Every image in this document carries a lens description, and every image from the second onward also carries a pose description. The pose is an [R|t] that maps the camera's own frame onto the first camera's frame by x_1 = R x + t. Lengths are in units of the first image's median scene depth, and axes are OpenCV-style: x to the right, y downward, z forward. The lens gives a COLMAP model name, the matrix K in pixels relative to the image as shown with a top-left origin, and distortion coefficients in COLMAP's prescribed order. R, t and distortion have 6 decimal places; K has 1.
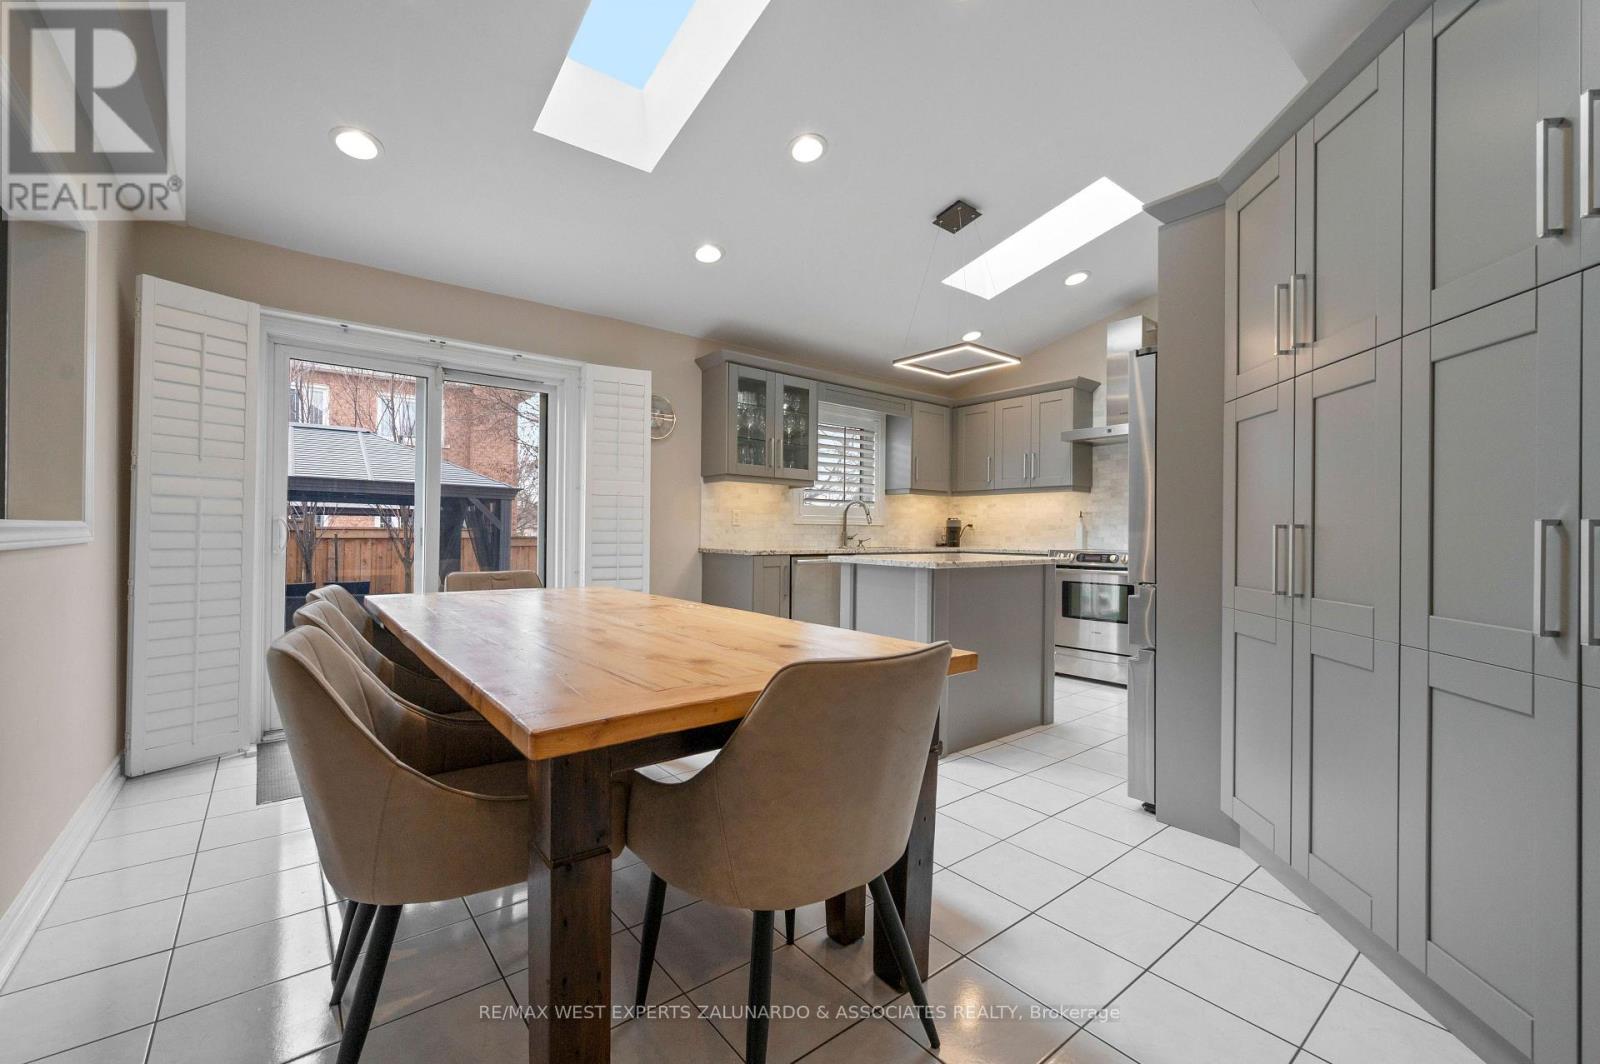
lens RADIAL K [[658.2, 0, 801.5], [0, 658.2, 529.9], [0, 0, 1]] dist [-0.003226, -0.000771]
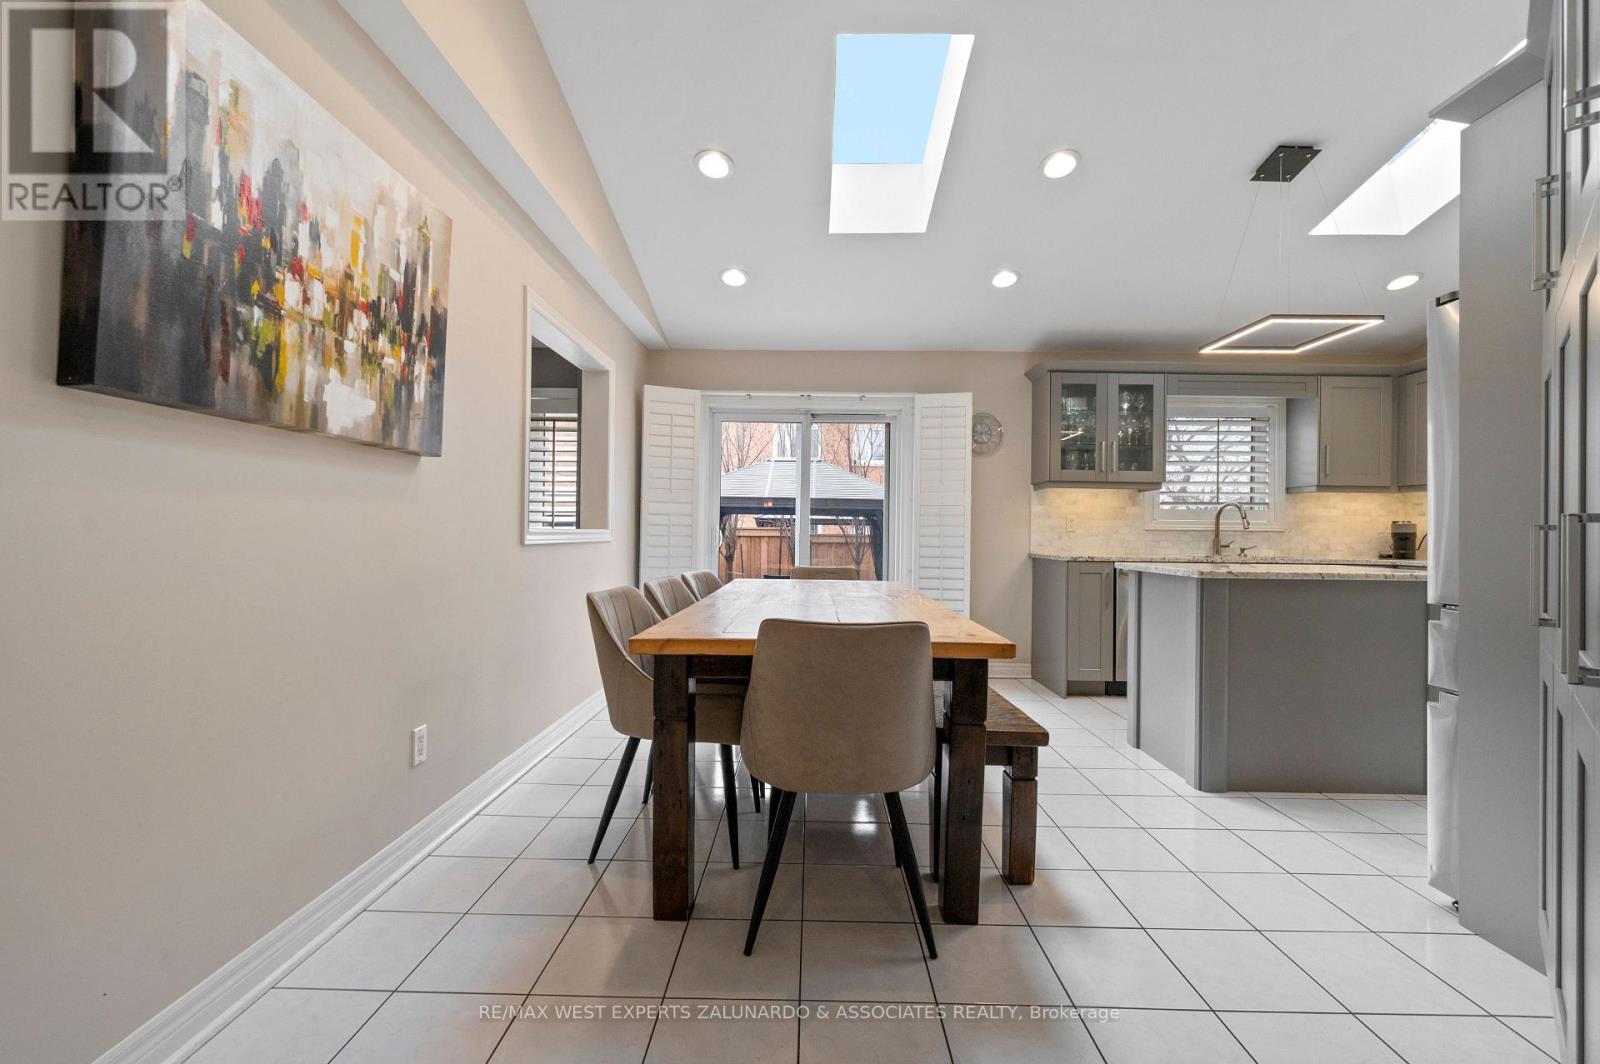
lens RADIAL K [[658.2, 0, 802.0], [0, 658.2, 528.5], [0, 0, 1]] dist [-0.003226, -0.000771]
pose [[0.767832, -0.005747, -0.640626, 0.232973], [-0.003297, 0.999911, -0.012922, 0.002950], [0.640643, 0.012034, 0.767745, -0.027615]]
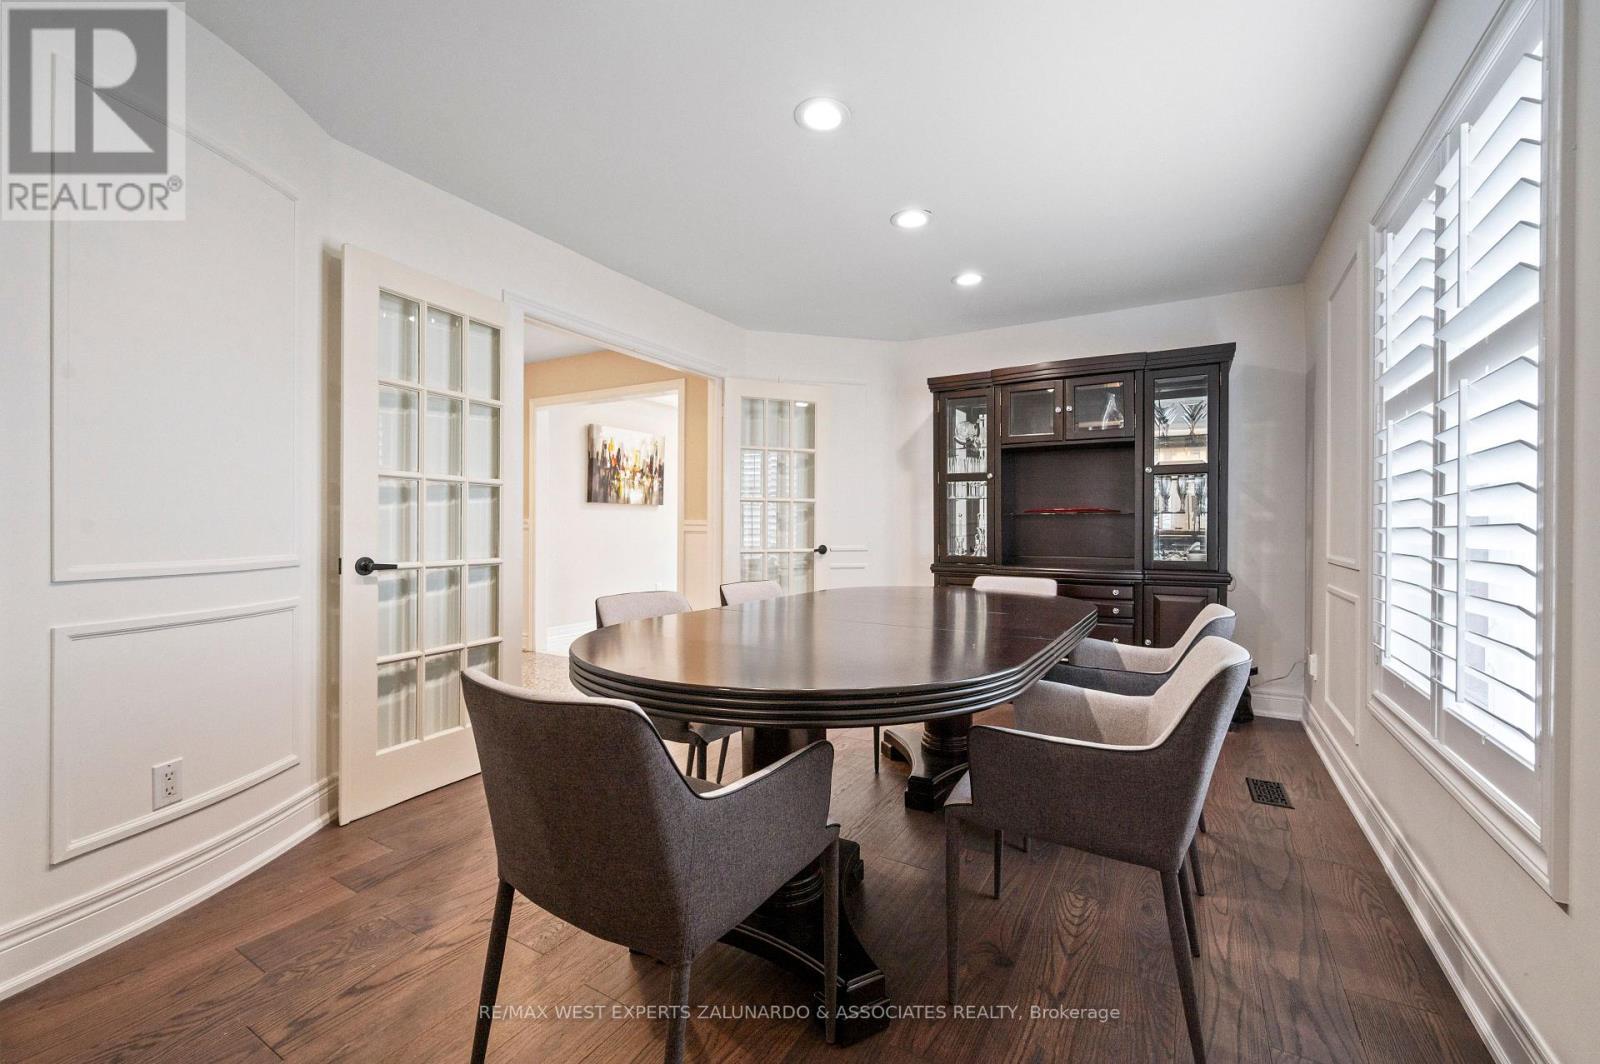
lens RADIAL K [[658.2, 0, 801.9], [0, 658.2, 531.0], [0, 0, 1]] dist [-0.003226, -0.000771]
pose [[0.353902, -0.006285, -0.935262, 2.807161], [-0.000758, 0.999975, -0.007007, 0.043383], [0.935282, 0.003189, 0.353888, -0.164773]]
